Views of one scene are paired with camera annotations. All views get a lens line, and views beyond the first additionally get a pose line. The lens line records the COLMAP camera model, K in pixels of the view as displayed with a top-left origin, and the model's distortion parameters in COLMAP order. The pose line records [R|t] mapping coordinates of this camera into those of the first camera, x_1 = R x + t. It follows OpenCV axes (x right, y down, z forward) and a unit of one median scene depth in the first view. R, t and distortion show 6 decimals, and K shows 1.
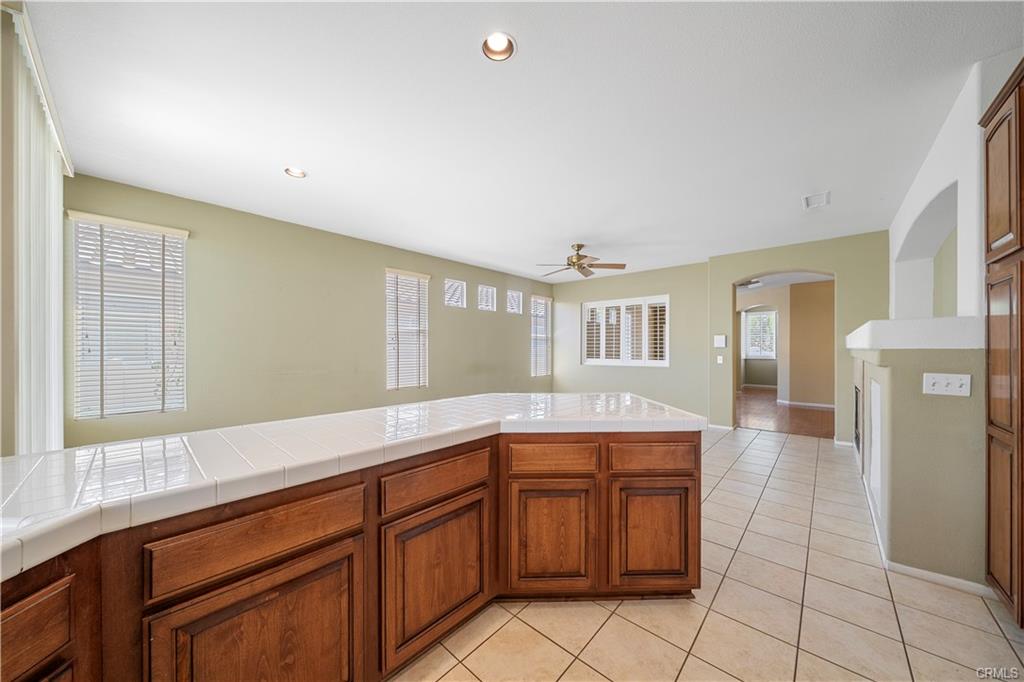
lens RADIAL K [[353.4, 0, 508.4], [0, 353.4, 347.2], [0, 0, 1]] dist [-0.003415, -0.000442]
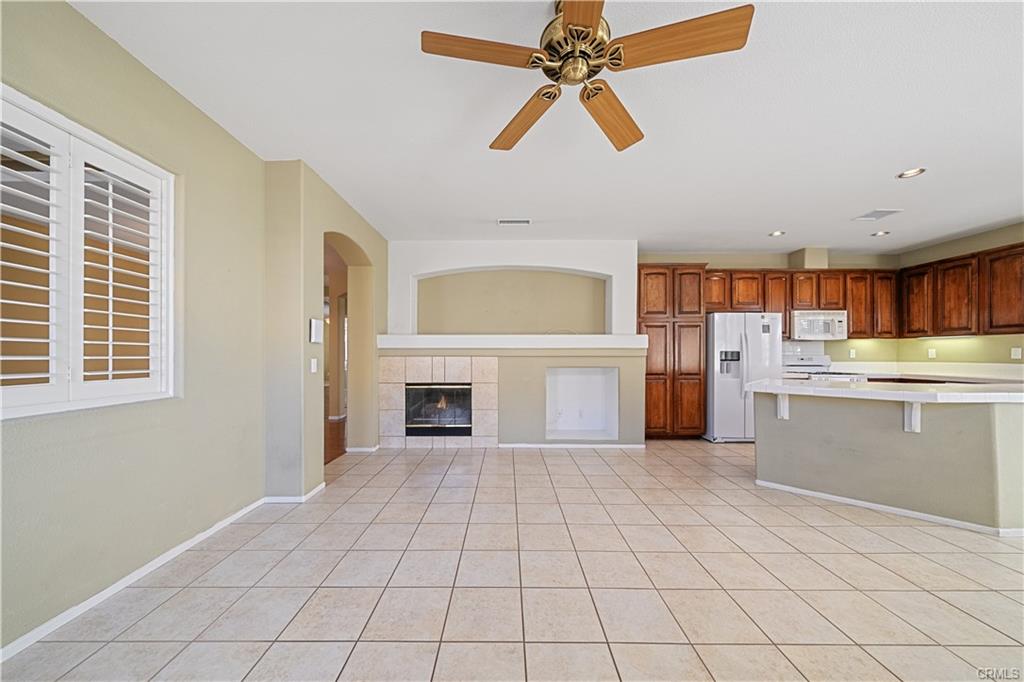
lens RADIAL K [[353.4, 0, 502.8], [0, 353.4, 354.9], [0, 0, 1]] dist [-0.003415, -0.000442]
pose [[-0.662101, 0.002765, 0.749410, 0.003713], [-0.000483, 0.999991, -0.004117, 0.020931], [-0.749415, -0.003088, -0.662094, 1.132960]]
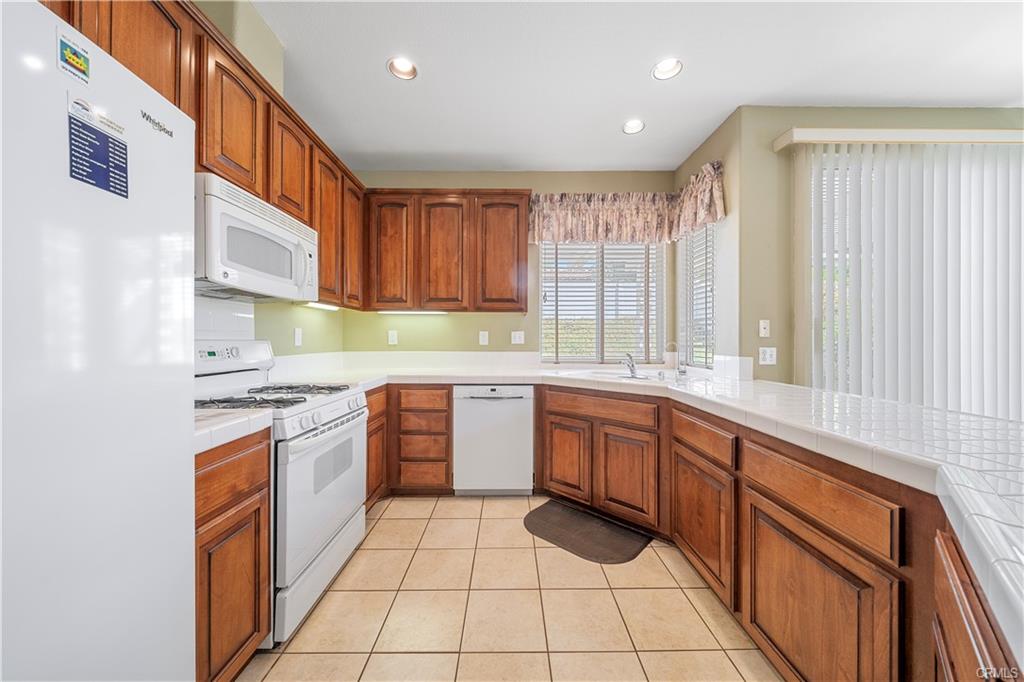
lens RADIAL K [[353.4, 0, 509.2], [0, 353.4, 339.0], [0, 0, 1]] dist [-0.003415, -0.000442]
pose [[-0.739253, -0.002326, -0.673424, 0.196148], [-0.001147, 0.999997, -0.002194, 0.016391], [0.673427, -0.000849, -0.739254, 0.291993]]
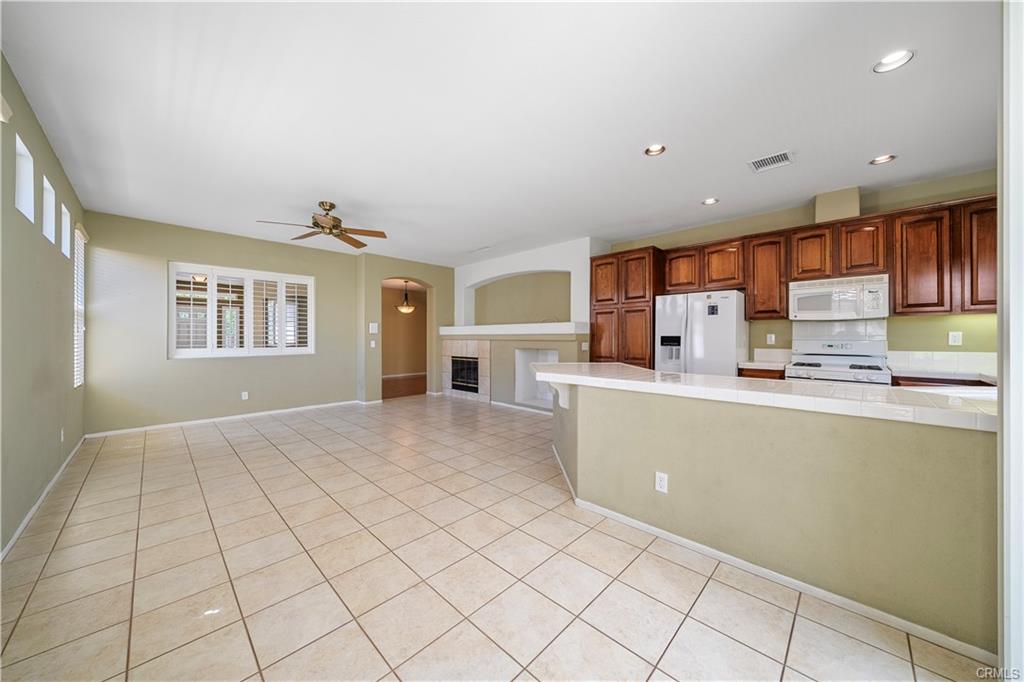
lens RADIAL K [[353.4, 0, 507.3], [0, 353.4, 338.7], [0, 0, 1]] dist [-0.003415, -0.000442]
pose [[0.050992, -0.002997, 0.998695, -0.534234], [-0.002075, 0.999993, 0.003106, 0.013018], [-0.998697, -0.002231, 0.050985, 0.496549]]
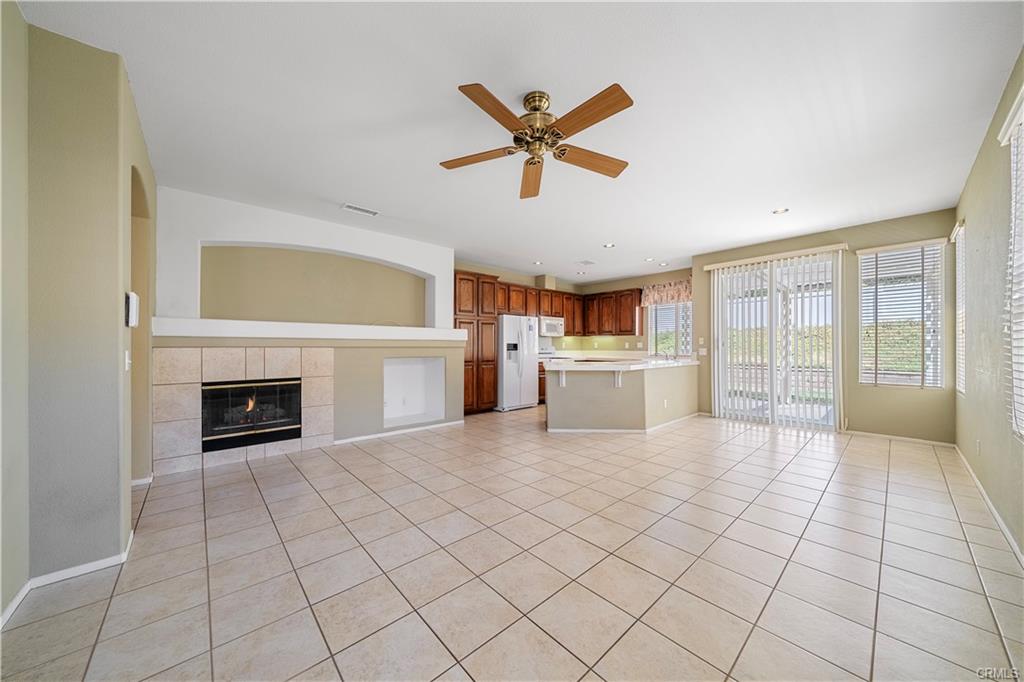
lens RADIAL K [[353.4, 0, 508.2], [0, 353.4, 346.4], [0, 0, 1]] dist [-0.003415, -0.000442]
pose [[-0.994287, 0.001480, 0.106727, 0.165700], [0.001098, 0.999993, -0.003637, 0.022272], [-0.106731, -0.003499, -0.994282, 1.312313]]
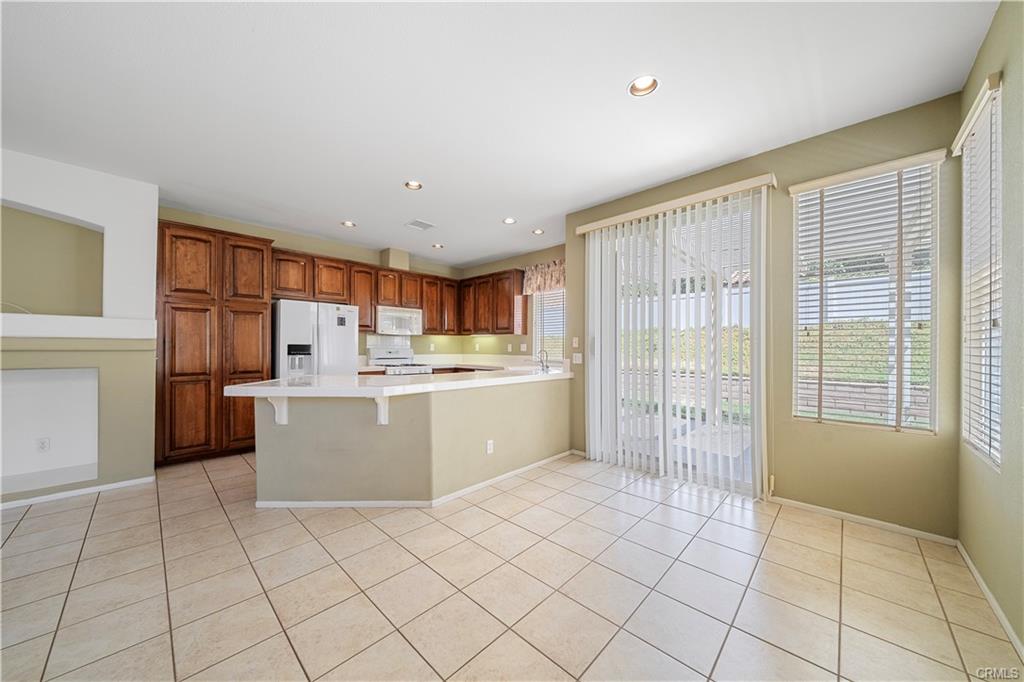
lens RADIAL K [[353.4, 0, 507.1], [0, 353.4, 348.1], [0, 0, 1]] dist [-0.003415, -0.000442]
pose [[-0.999269, -0.003360, 0.038087, -0.191471], [-0.003419, 0.999993, -0.001490, 0.015973], [-0.038081, -0.001620, -0.999273, 0.900504]]
